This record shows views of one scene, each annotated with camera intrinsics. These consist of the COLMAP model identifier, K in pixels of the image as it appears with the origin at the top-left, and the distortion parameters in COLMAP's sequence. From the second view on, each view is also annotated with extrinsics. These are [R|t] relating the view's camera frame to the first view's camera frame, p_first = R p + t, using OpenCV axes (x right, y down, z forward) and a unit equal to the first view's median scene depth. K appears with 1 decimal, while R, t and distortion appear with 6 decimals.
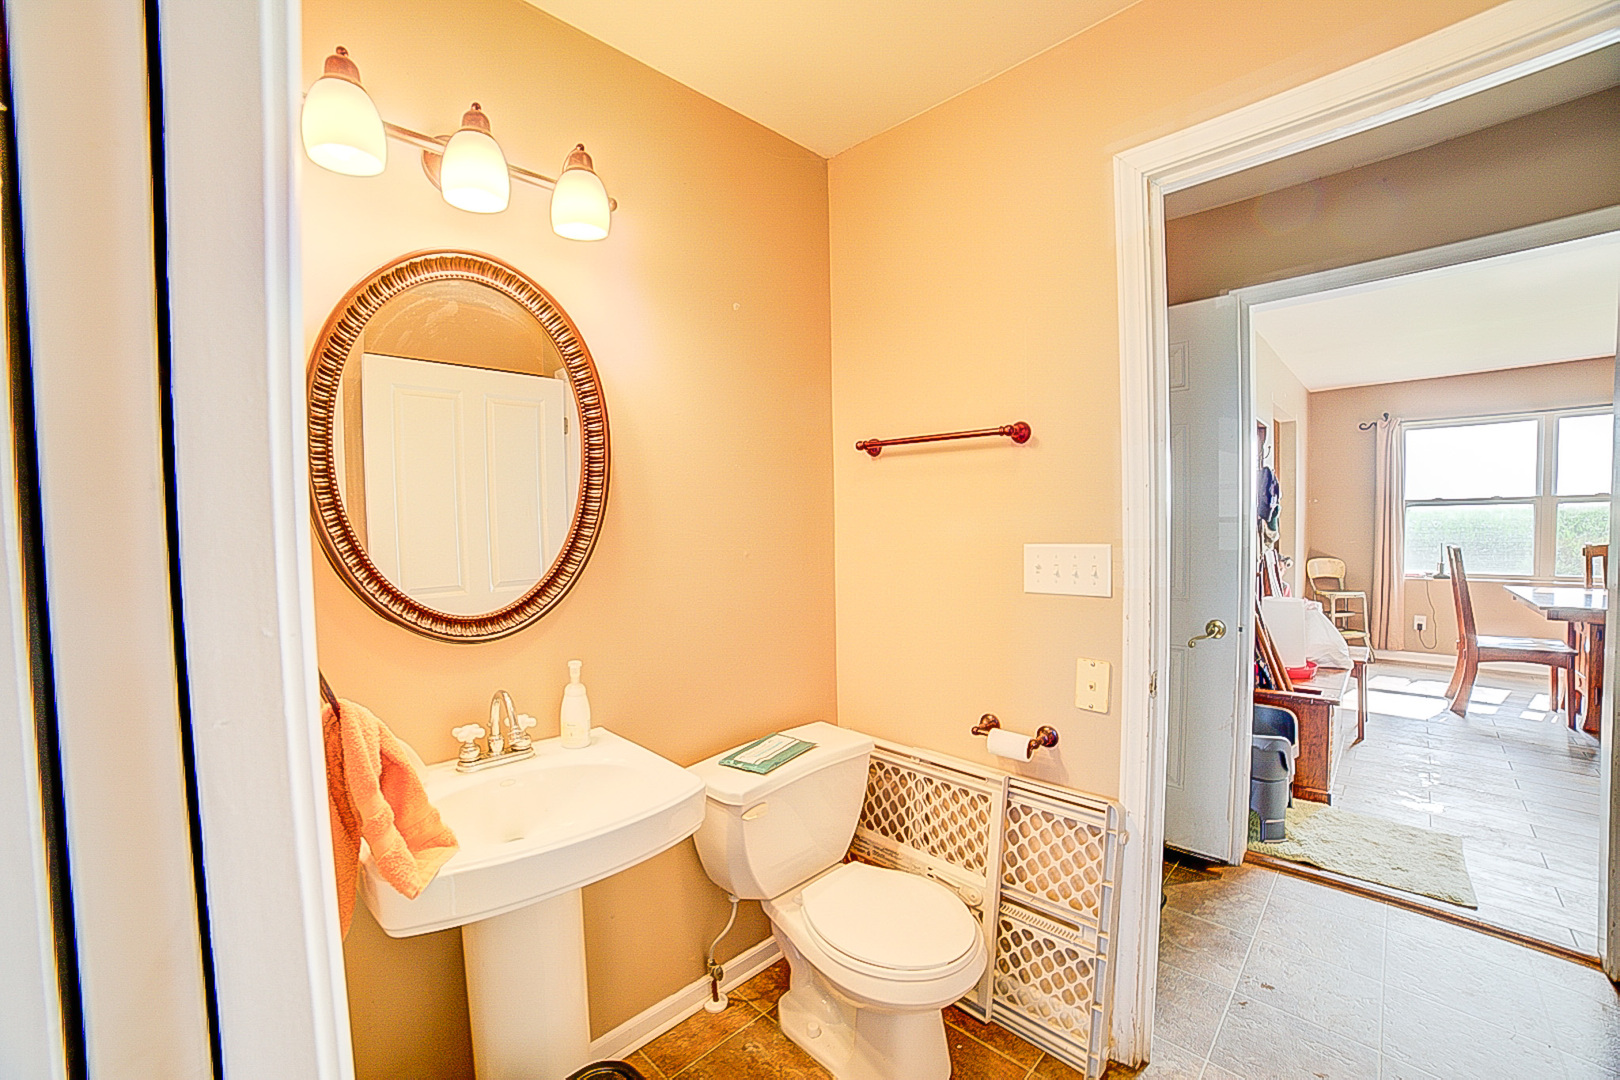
lens RADIAL K [[656.0, 0, 804.3], [0, 656.0, 546.4], [0, 0, 1]] dist [-0.110100, 0.037138]
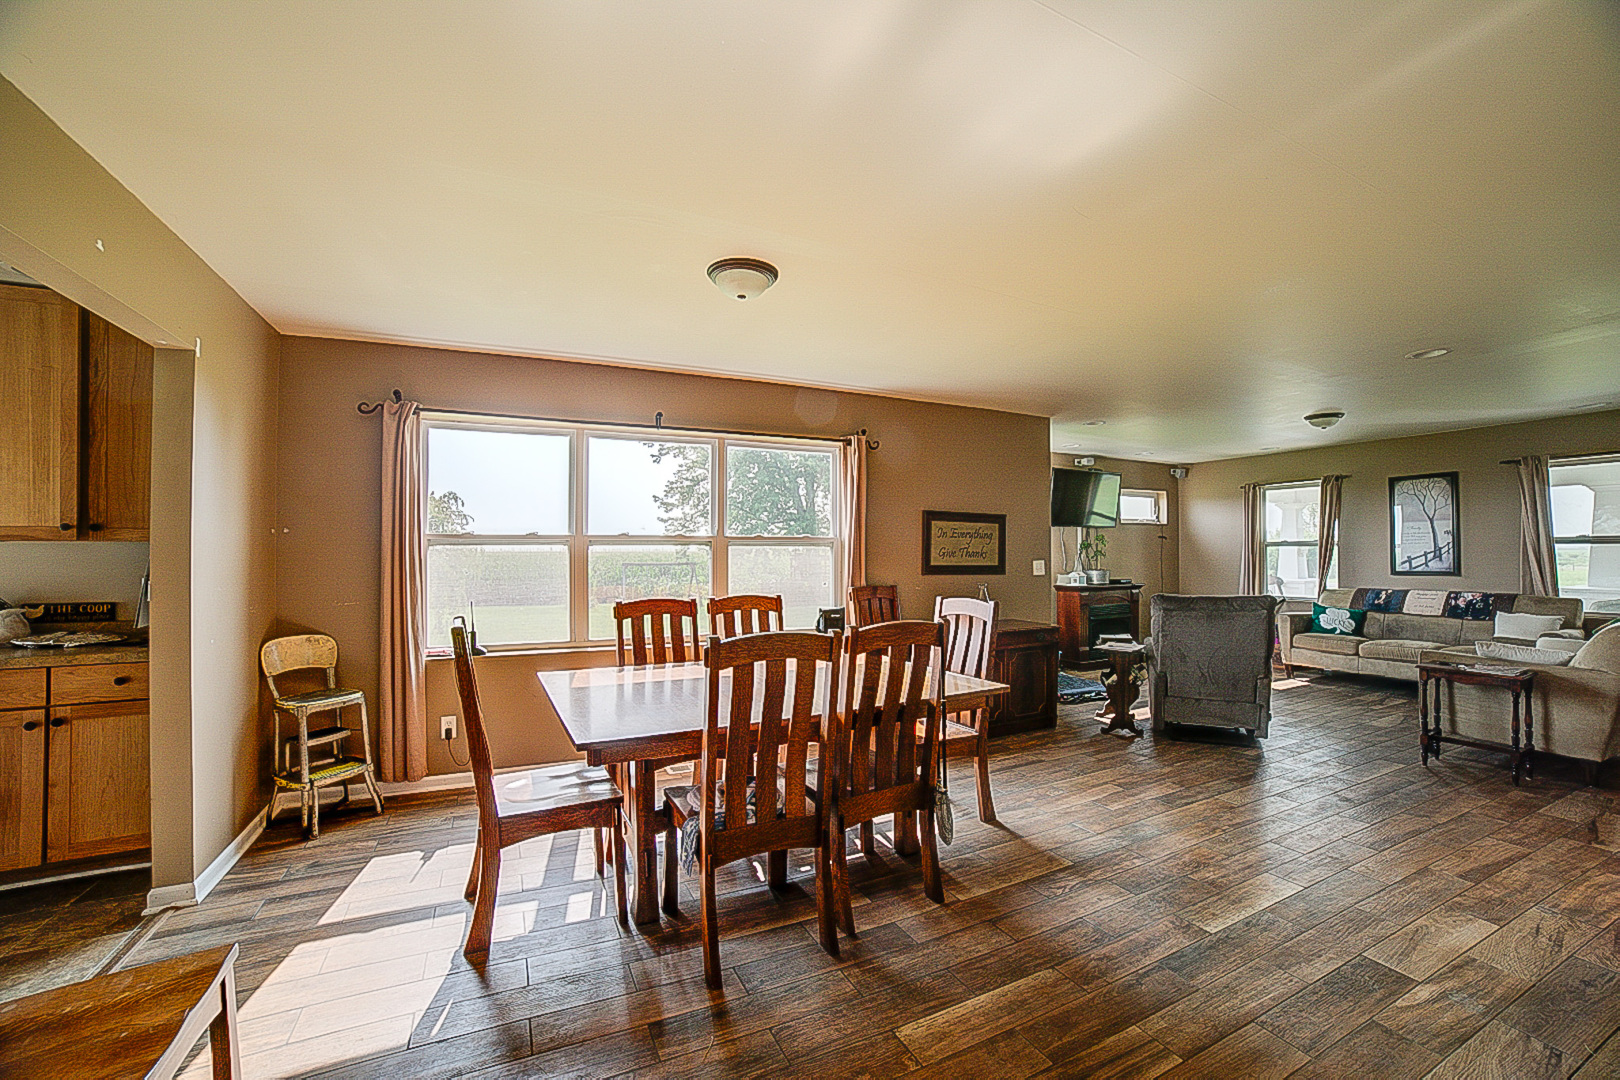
lens RADIAL K [[656.0, 0, 804.3], [0, 656.0, 546.4], [0, 0, 1]] dist [-0.110100, 0.037138]
pose [[0.335315, 0.026928, 0.941721, 0.546535], [0.031211, 0.998725, -0.039671, -0.027979], [-0.941589, 0.042695, 0.334047, 0.448530]]
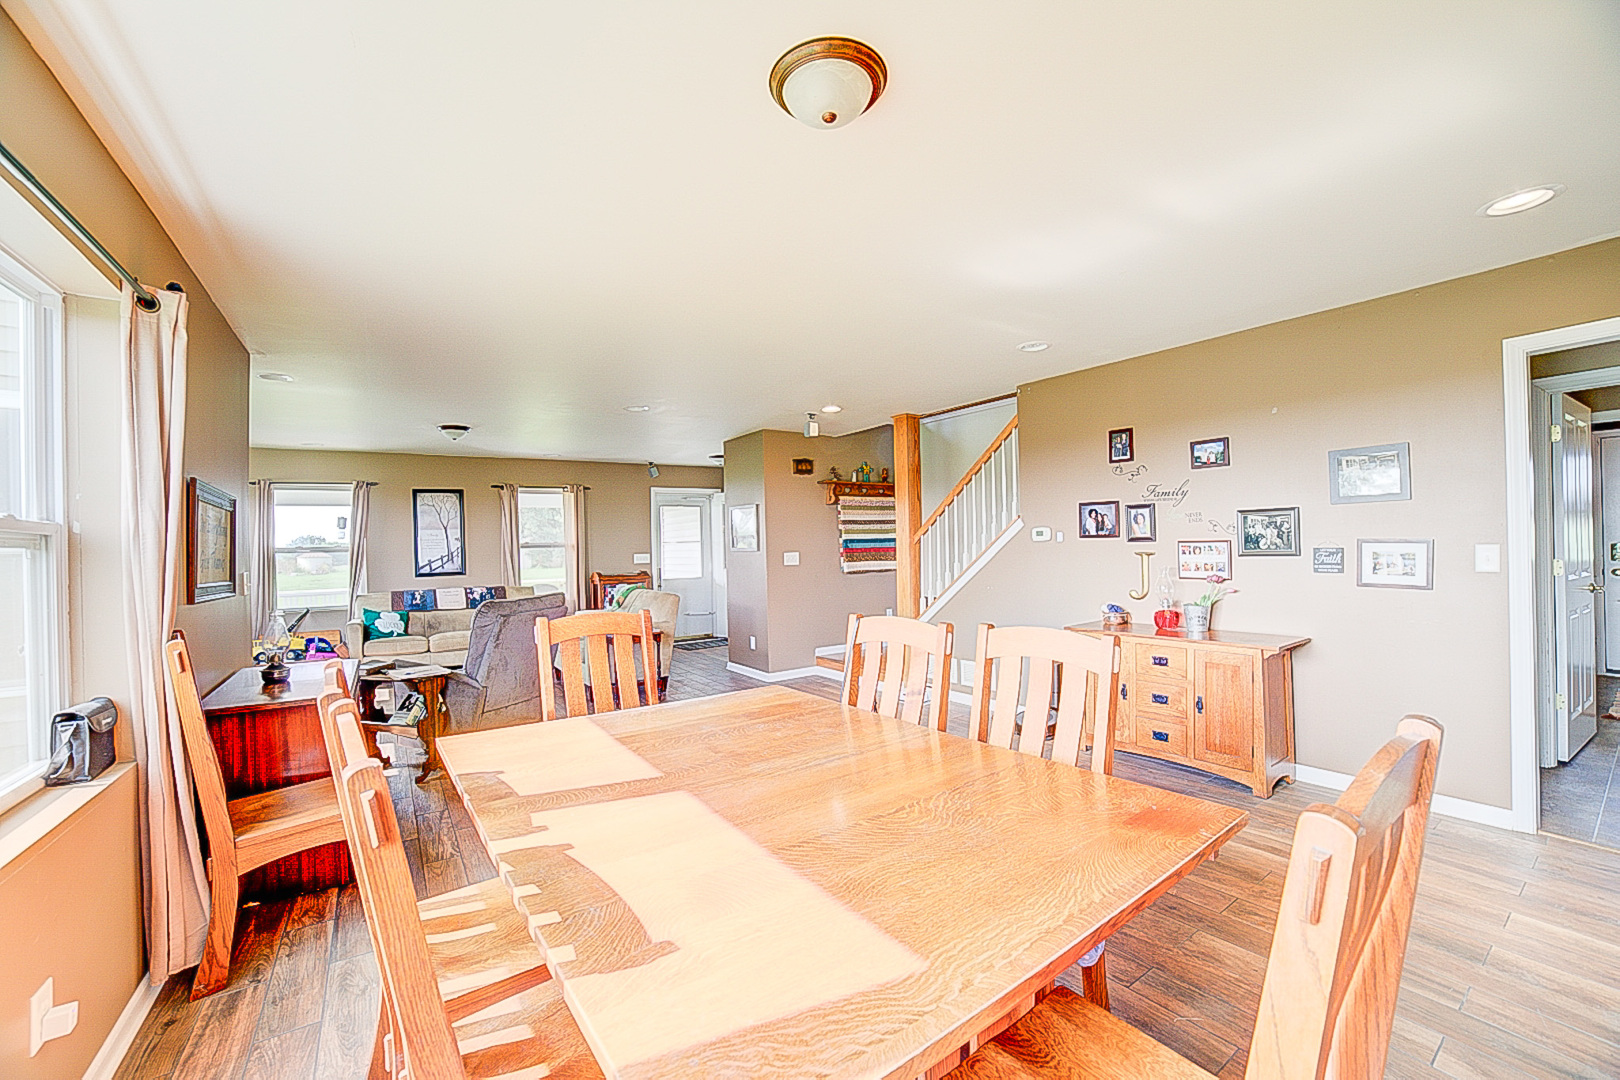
lens RADIAL K [[656.0, 0, 804.3], [0, 656.0, 546.4], [0, 0, 1]] dist [-0.110100, 0.037138]
pose [[-0.980519, 0.042517, 0.191766, 0.940374], [0.049784, 0.998207, 0.033237, -0.052616], [-0.190009, 0.042137, -0.980878, 0.922716]]
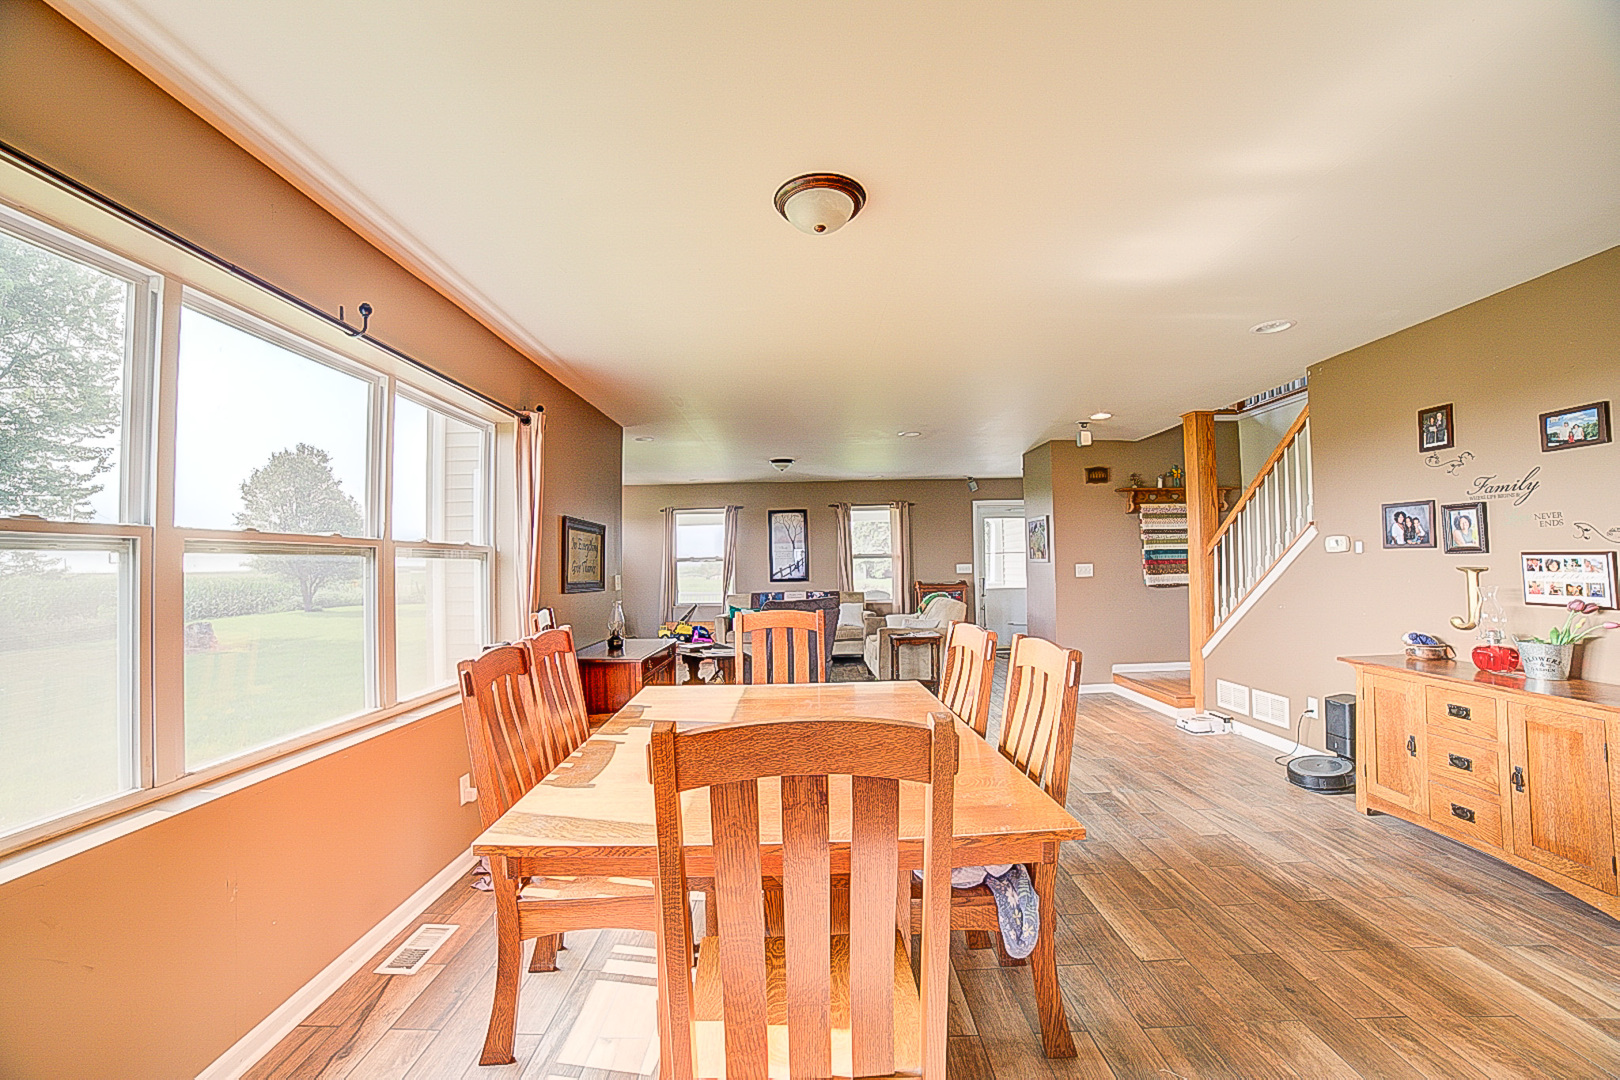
lens RADIAL K [[656.0, 0, 804.3], [0, 656.0, 546.4], [0, 0, 1]] dist [-0.110100, 0.037138]
pose [[-0.700816, 0.051612, 0.711473, 0.729084], [0.058174, 0.998192, -0.015109, -0.045749], [-0.710966, 0.030801, -0.702551, 0.906871]]
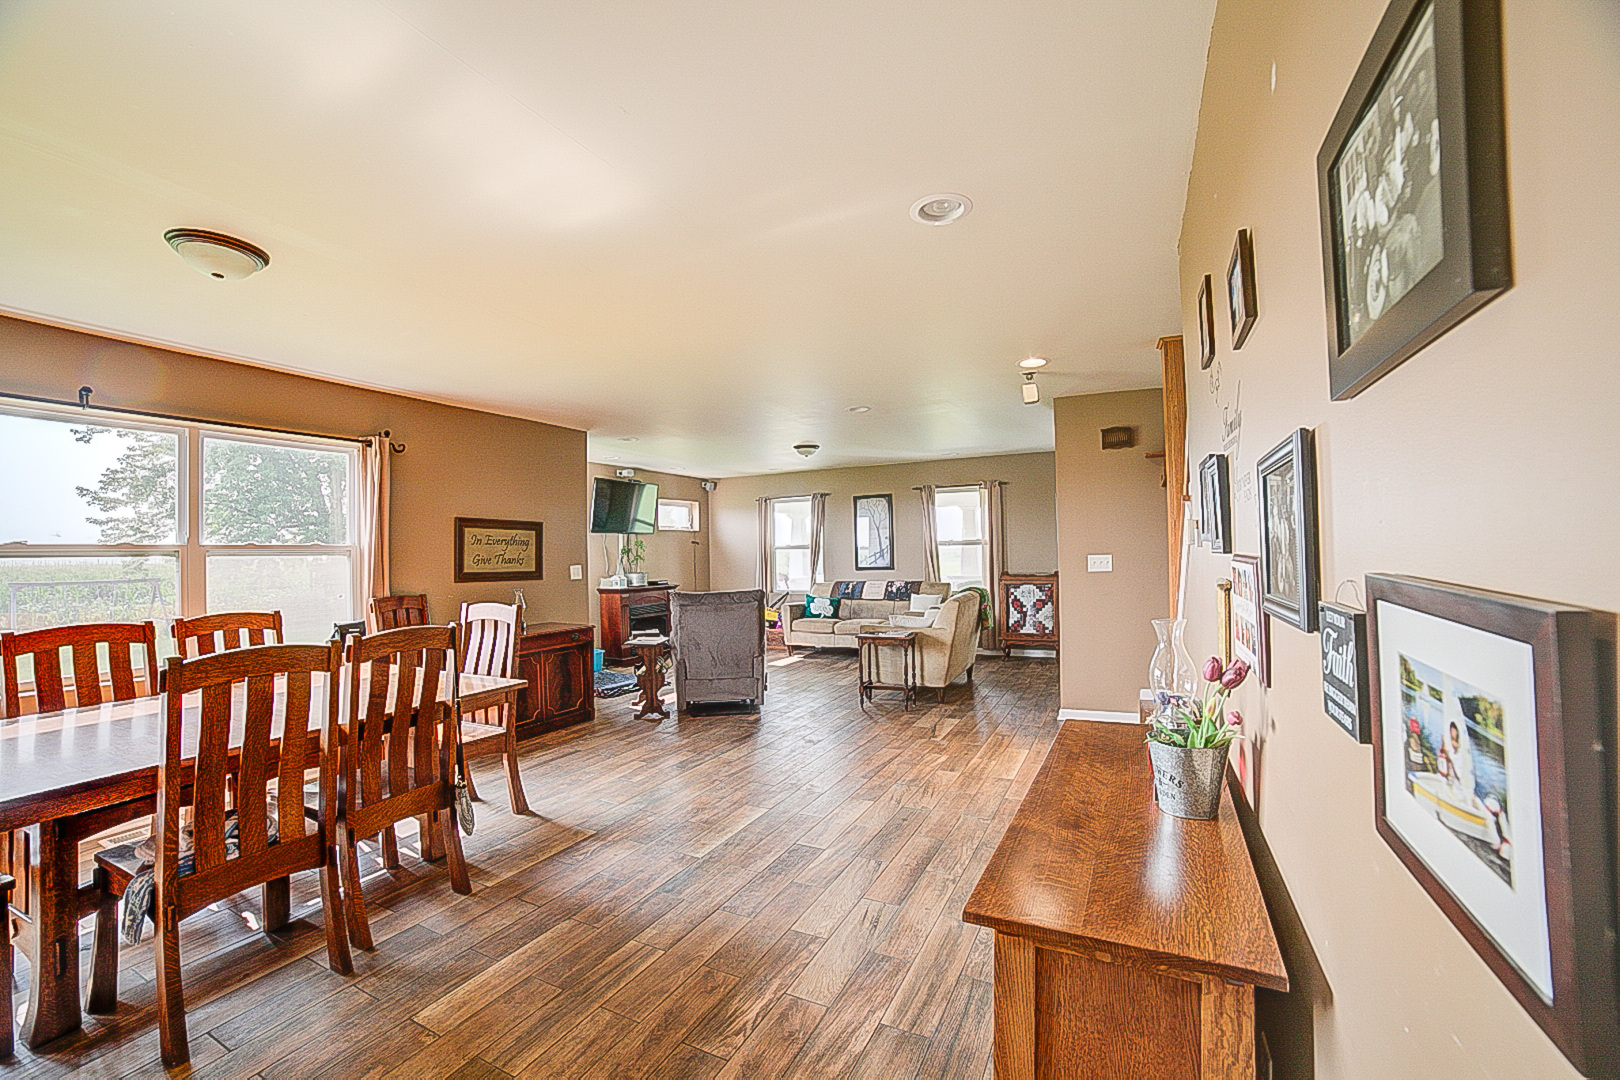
lens RADIAL K [[656.0, 0, 804.3], [0, 656.0, 546.4], [0, 0, 1]] dist [-0.110100, 0.037138]
pose [[-0.302989, 0.034825, 0.952358, 0.486854], [0.061323, 0.997973, -0.016984, -0.024987], [-0.951019, 0.053256, -0.304510, 0.408909]]
